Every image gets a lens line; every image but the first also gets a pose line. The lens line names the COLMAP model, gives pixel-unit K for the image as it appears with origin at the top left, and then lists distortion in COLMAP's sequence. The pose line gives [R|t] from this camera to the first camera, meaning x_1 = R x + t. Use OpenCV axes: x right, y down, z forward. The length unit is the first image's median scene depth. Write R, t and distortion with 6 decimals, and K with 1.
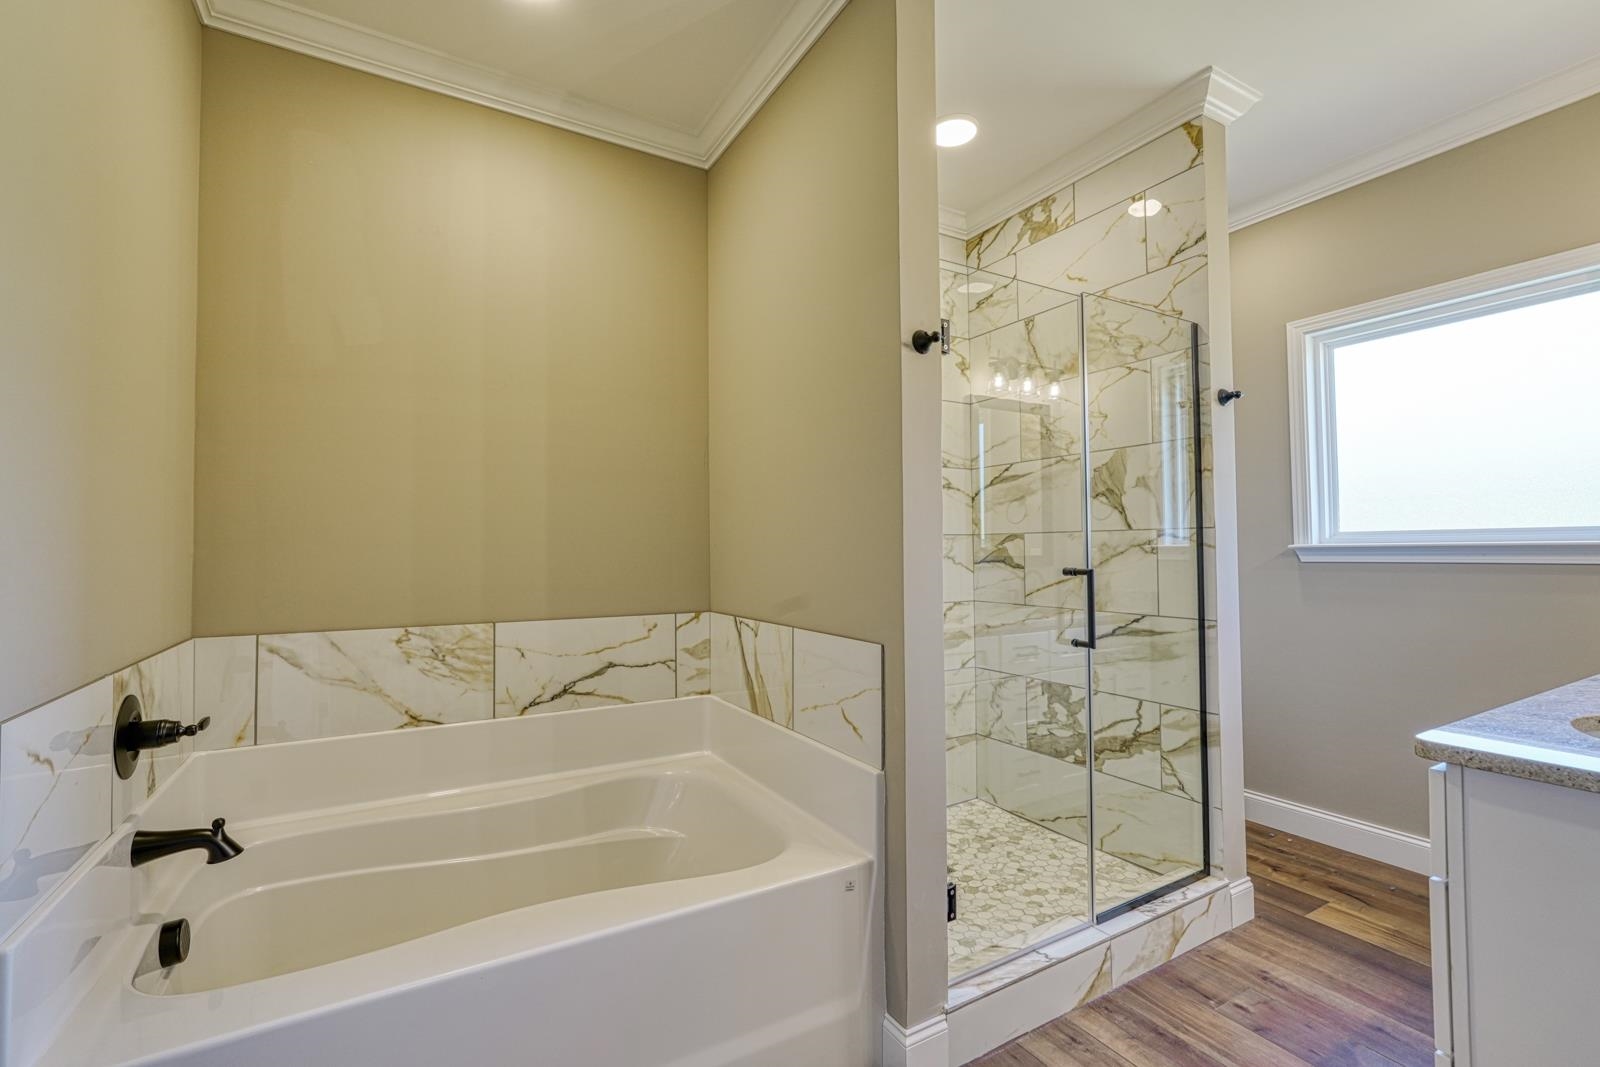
lens RADIAL K [[702.9, 0, 800.0], [0, 702.9, 533.5], [0, 0, 1]] dist [-0.013533, 0.006611]
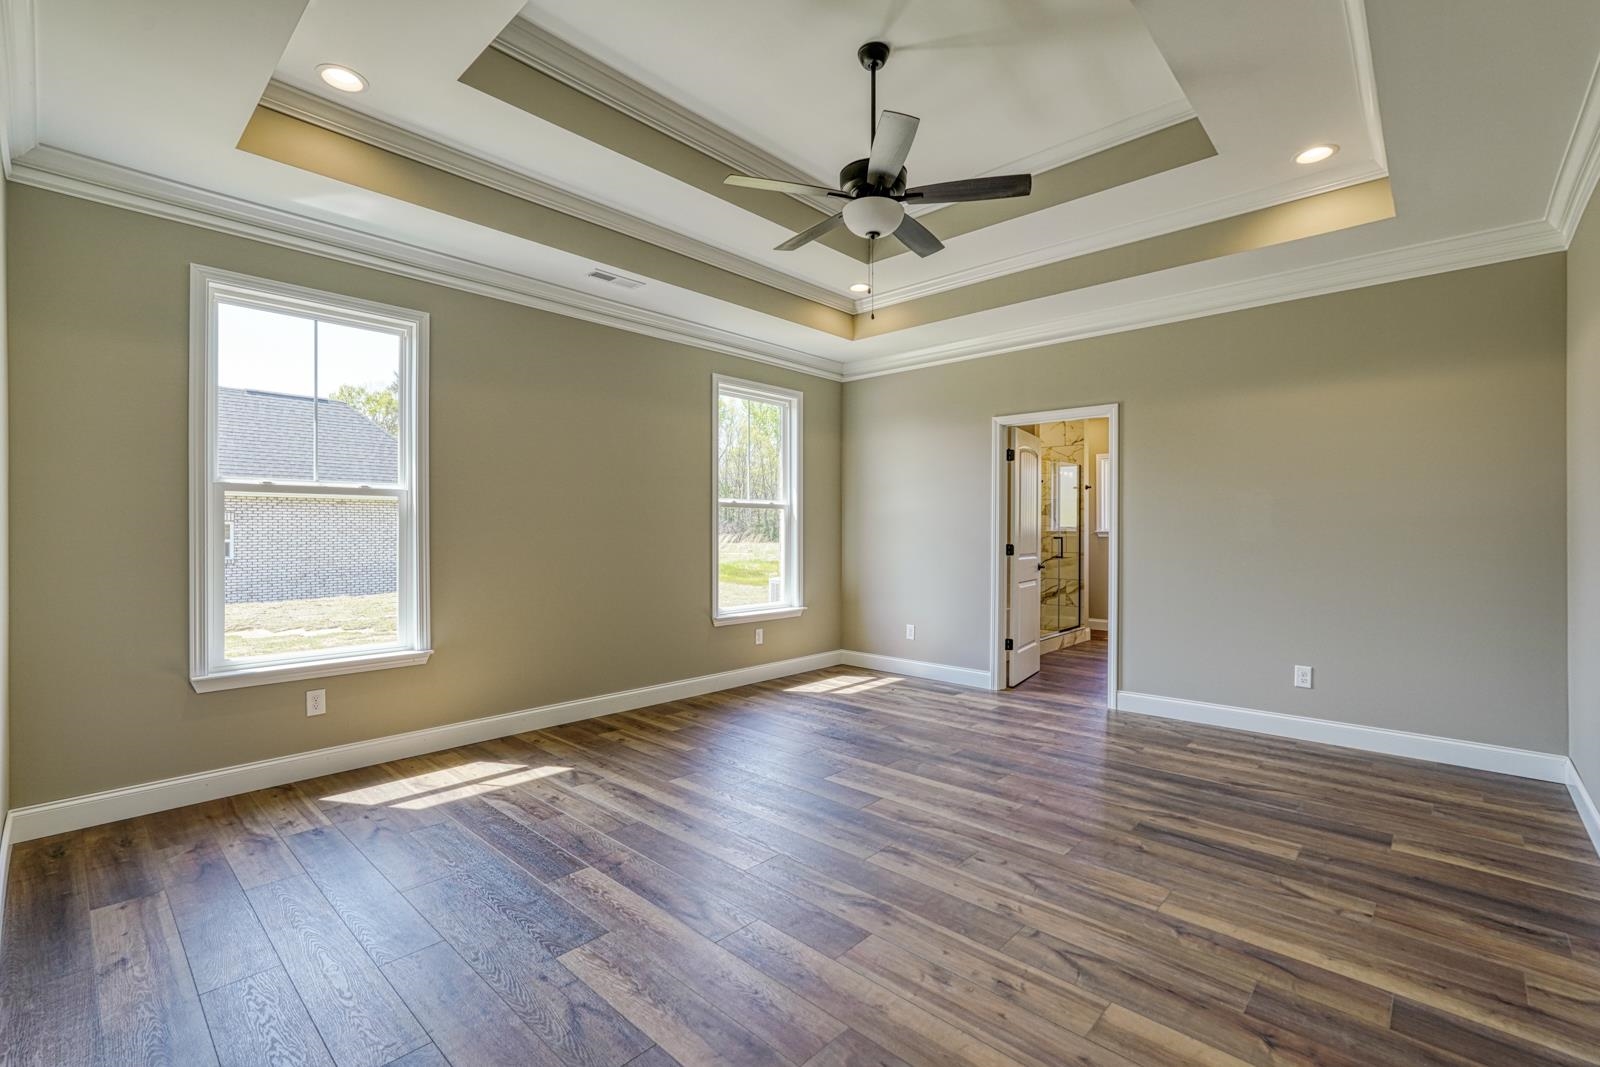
lens RADIAL K [[702.9, 0, 800.0], [0, 702.9, 533.5], [0, 0, 1]] dist [-0.013533, 0.006611]
pose [[0.956304, 0.006611, 0.292300, -1.706608], [-0.015525, 0.999482, 0.028184, -0.045418], [-0.291962, -0.031491, 0.955911, -1.839914]]
